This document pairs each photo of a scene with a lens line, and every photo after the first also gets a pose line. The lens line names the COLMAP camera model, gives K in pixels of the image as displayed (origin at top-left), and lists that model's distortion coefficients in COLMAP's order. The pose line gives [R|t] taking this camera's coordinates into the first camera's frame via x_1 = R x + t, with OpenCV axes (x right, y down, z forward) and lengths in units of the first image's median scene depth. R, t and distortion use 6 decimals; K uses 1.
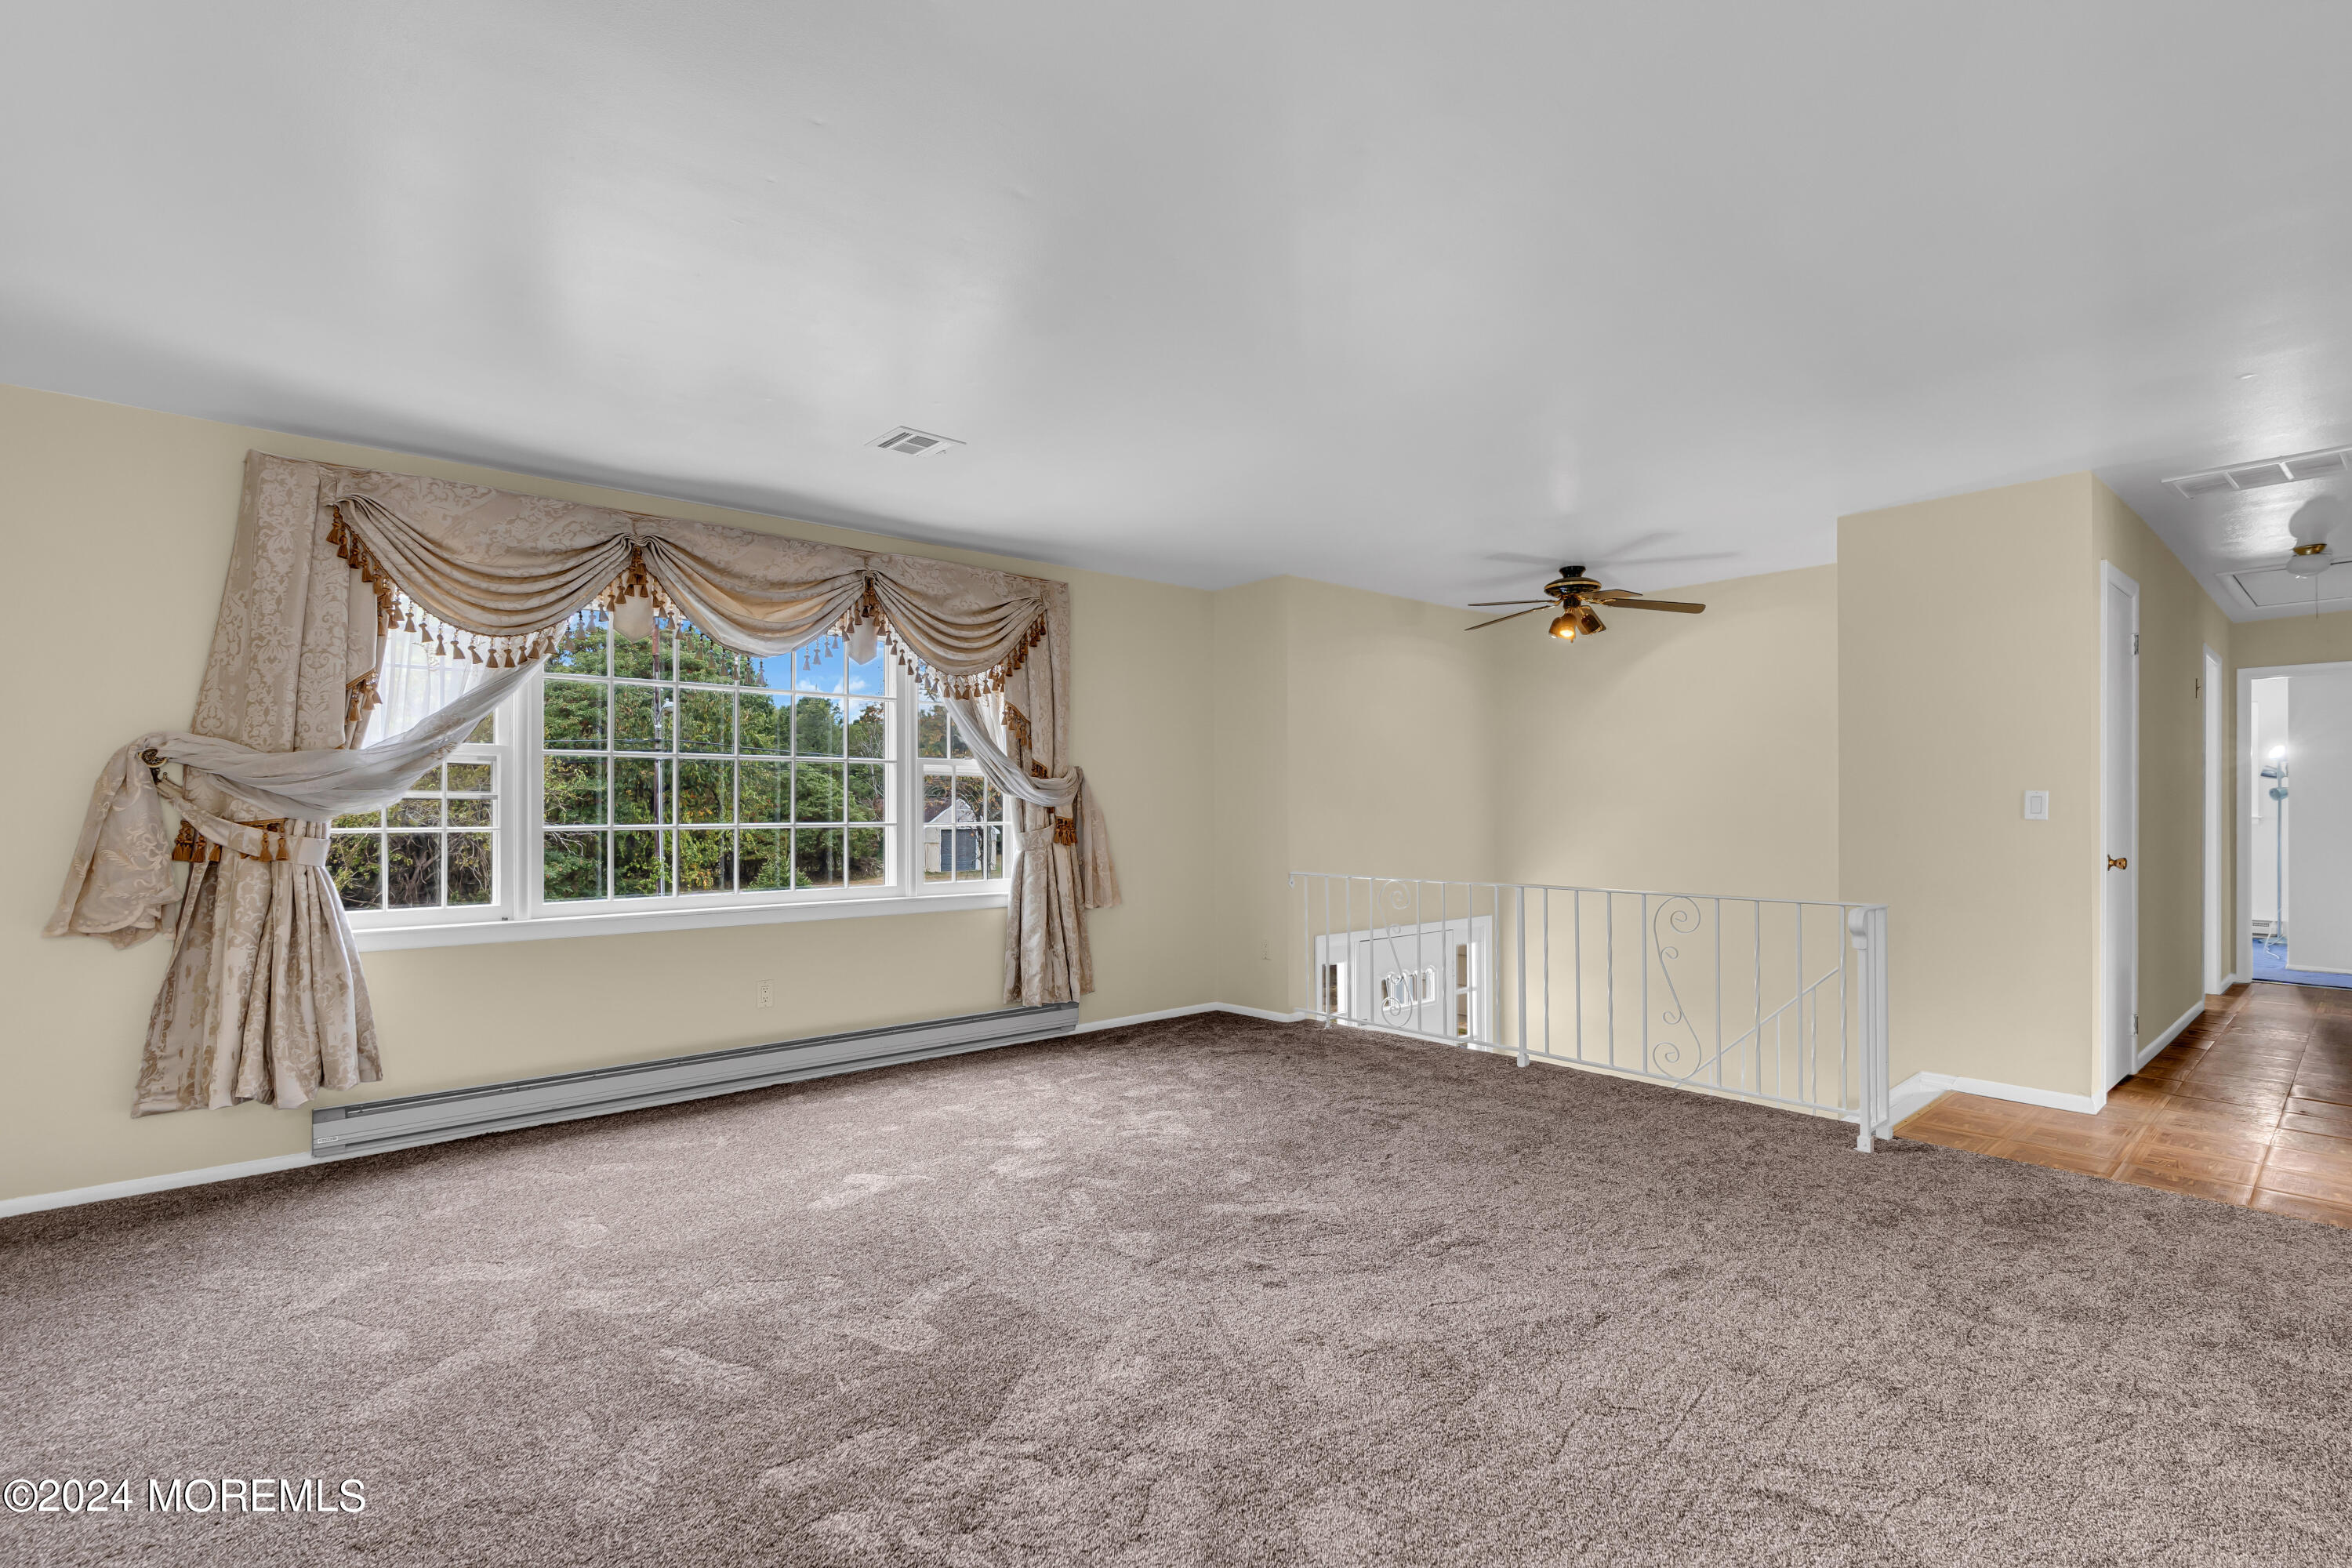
lens RADIAL K [[1065.6, 0, 1176.0], [0, 1065.6, 784.0], [0, 0, 1]] dist [-0.018295, -0.000070]
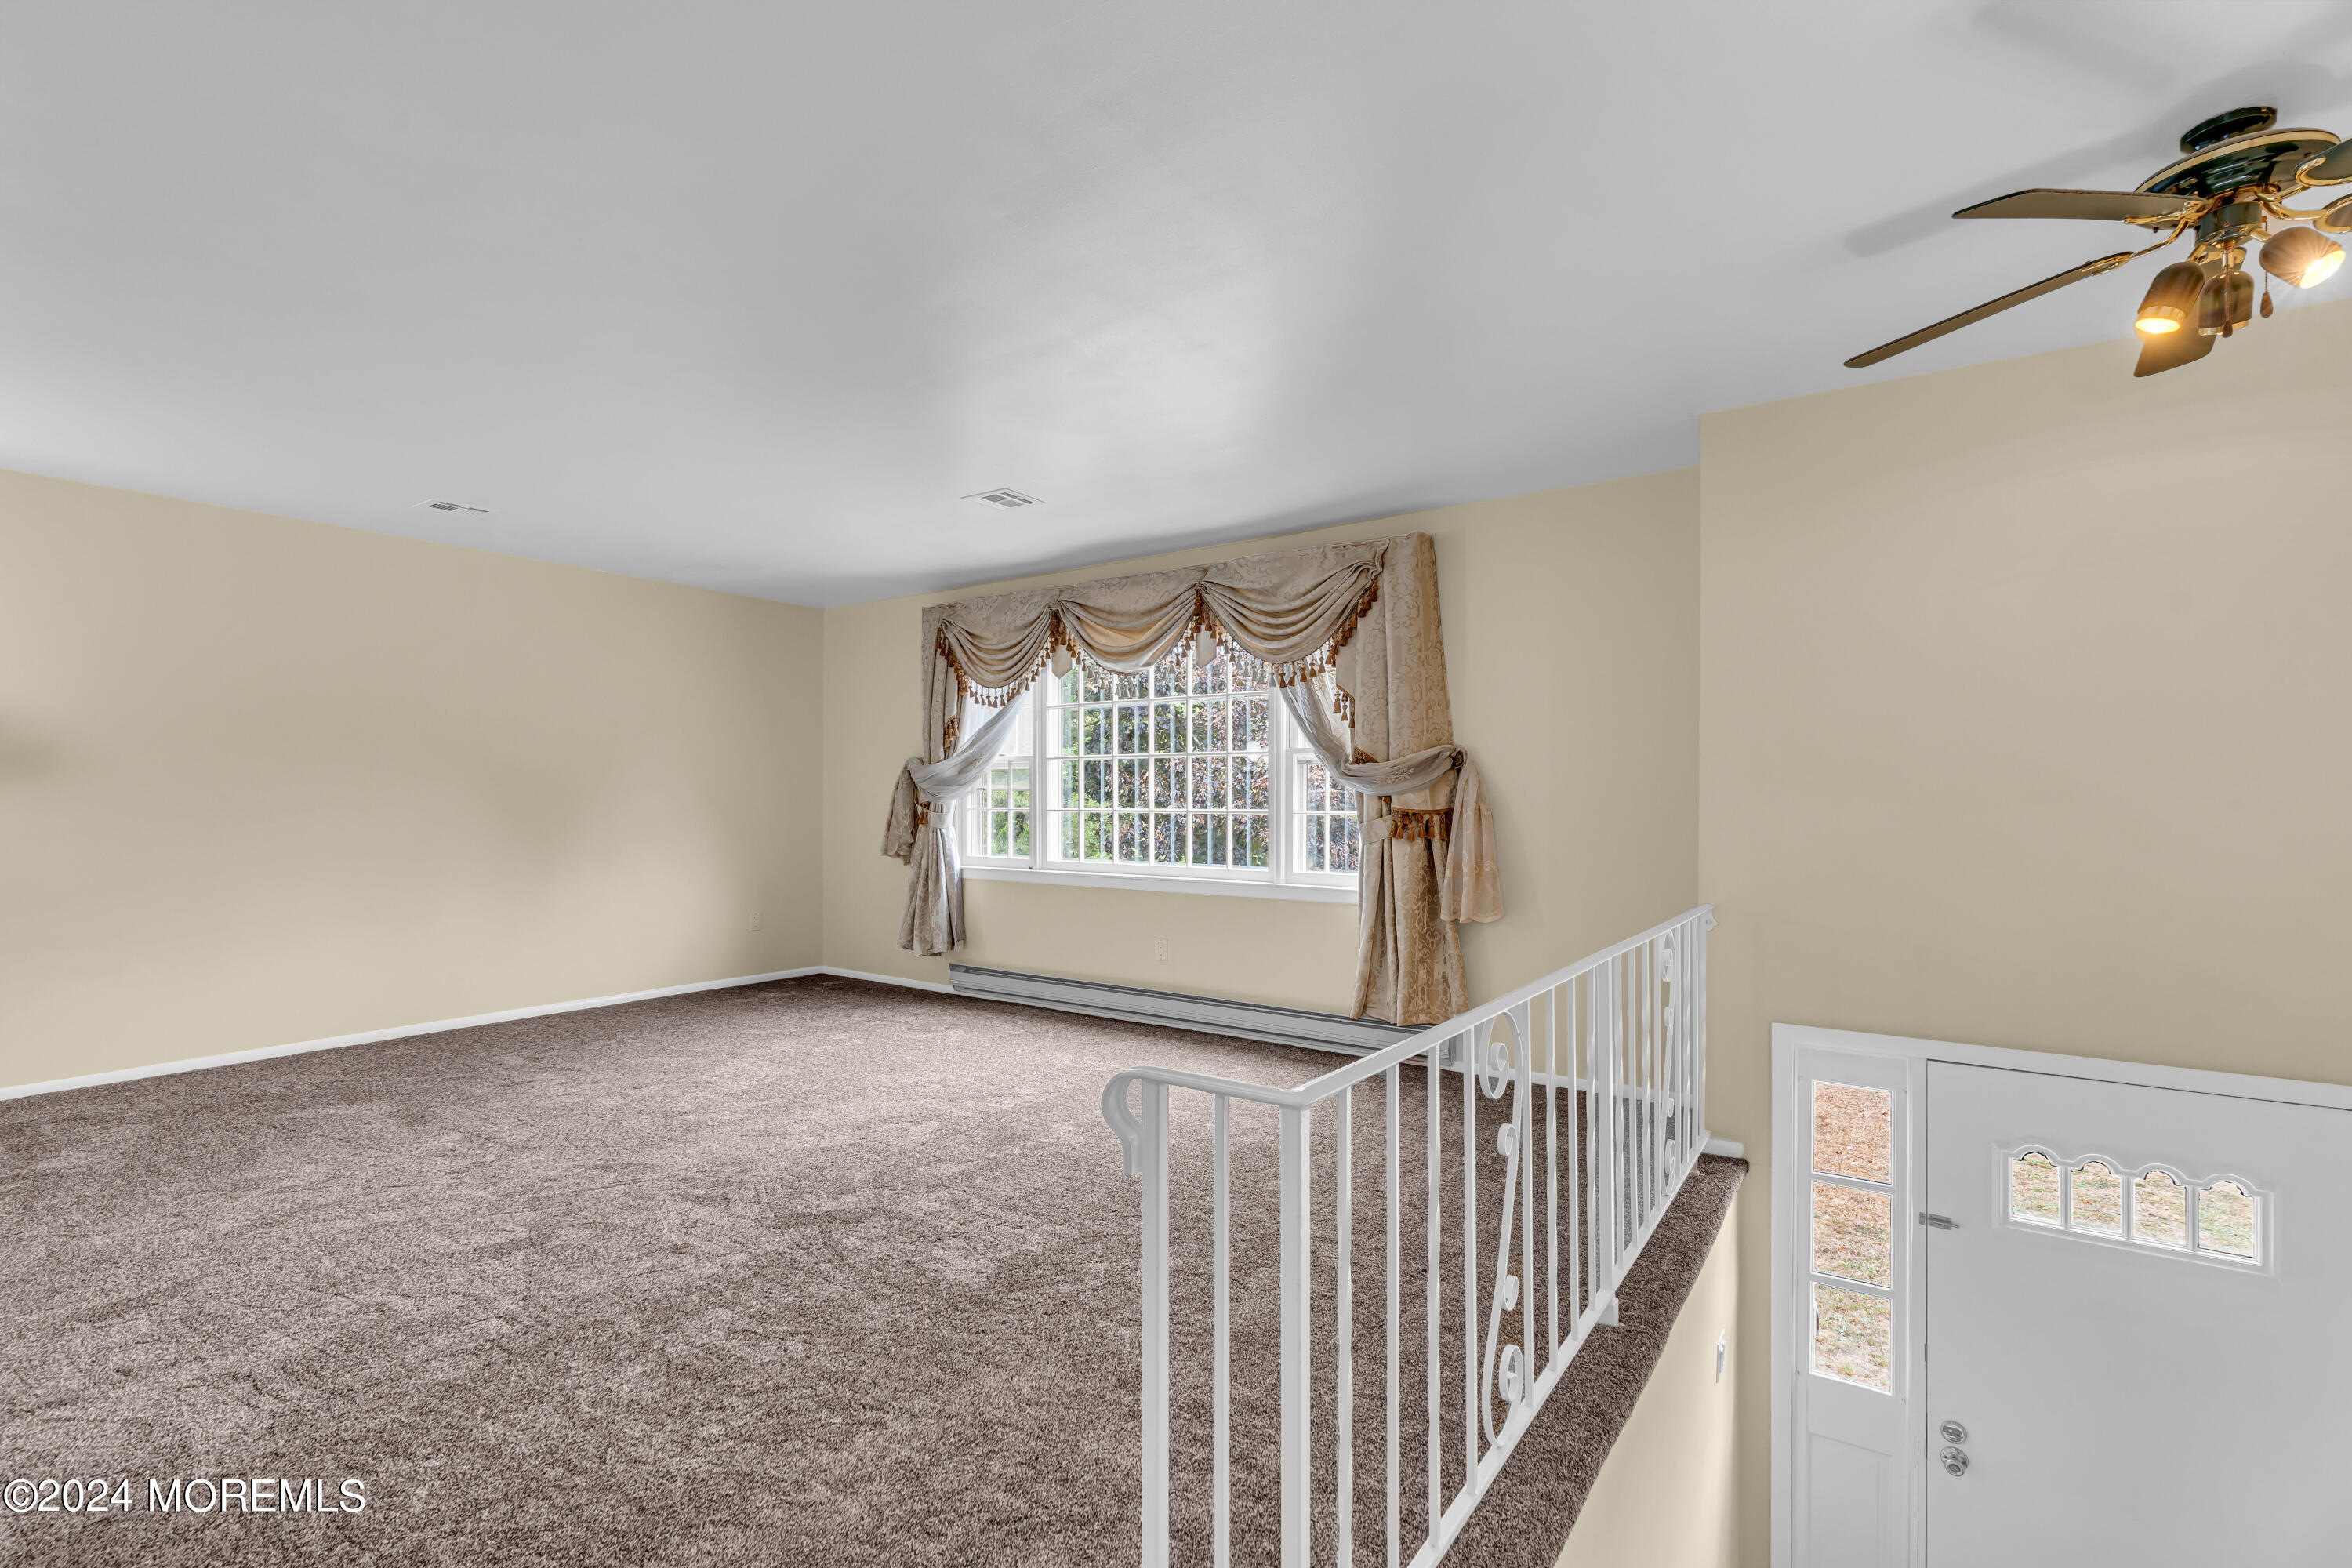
lens RADIAL K [[1065.6, 0, 1176.0], [0, 1065.6, 784.0], [0, 0, 1]] dist [-0.018295, -0.000070]
pose [[0.228461, -0.007190, -0.973527, 0.728867], [0.025426, 0.999676, -0.001416, 0.008931], [0.973221, -0.024429, 0.228569, 0.666670]]
